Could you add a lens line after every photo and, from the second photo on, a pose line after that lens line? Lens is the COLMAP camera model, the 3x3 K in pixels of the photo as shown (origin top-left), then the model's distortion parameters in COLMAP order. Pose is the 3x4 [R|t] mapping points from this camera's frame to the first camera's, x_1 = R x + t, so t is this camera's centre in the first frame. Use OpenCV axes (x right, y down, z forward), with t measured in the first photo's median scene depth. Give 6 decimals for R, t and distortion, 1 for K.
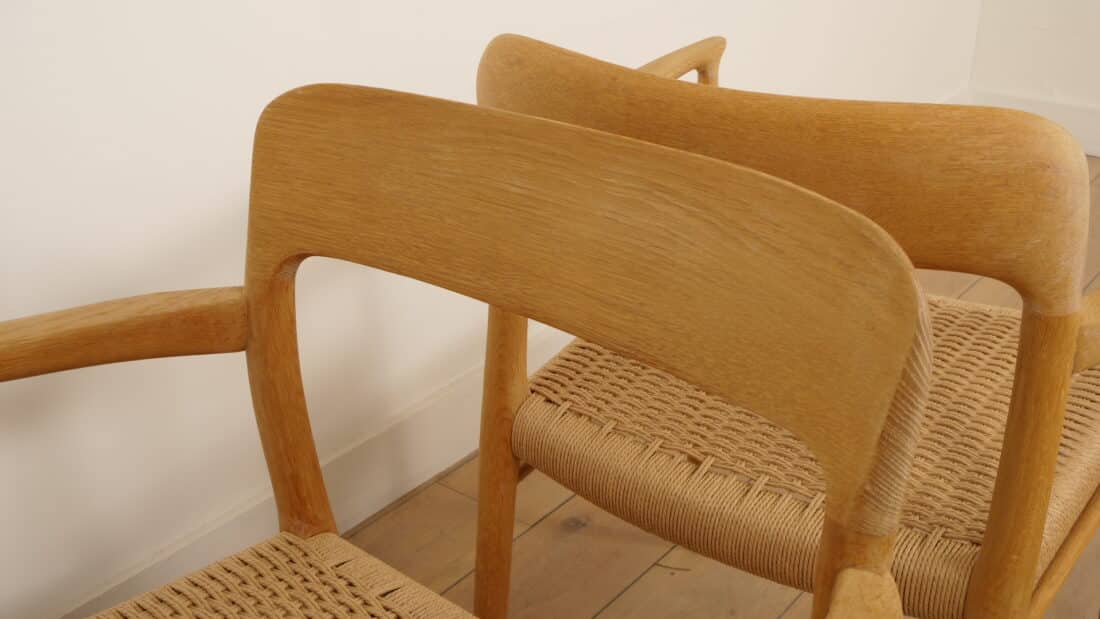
lens RADIAL K [[1273.2, 0, 550.9], [0, 1273.2, 310.2], [0, 0, 1]] dist [0.009172, 0.000000]
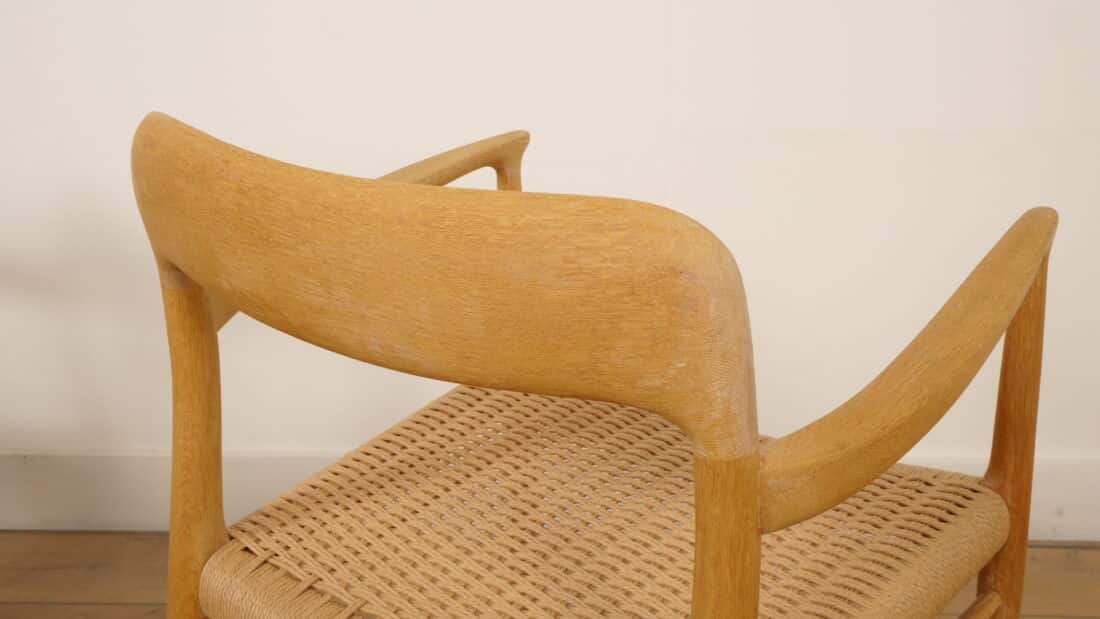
lens RADIAL K [[1395.5, 0, 548.0], [0, 1395.5, 308.1], [0, 0, 1]] dist [-0.030828, 0.000000]
pose [[0.999449, 0.019081, -0.027152, 0.324620], [-0.021668, 0.994907, -0.098444, -0.001662], [0.025135, 0.098978, 0.994772, 0.122739]]
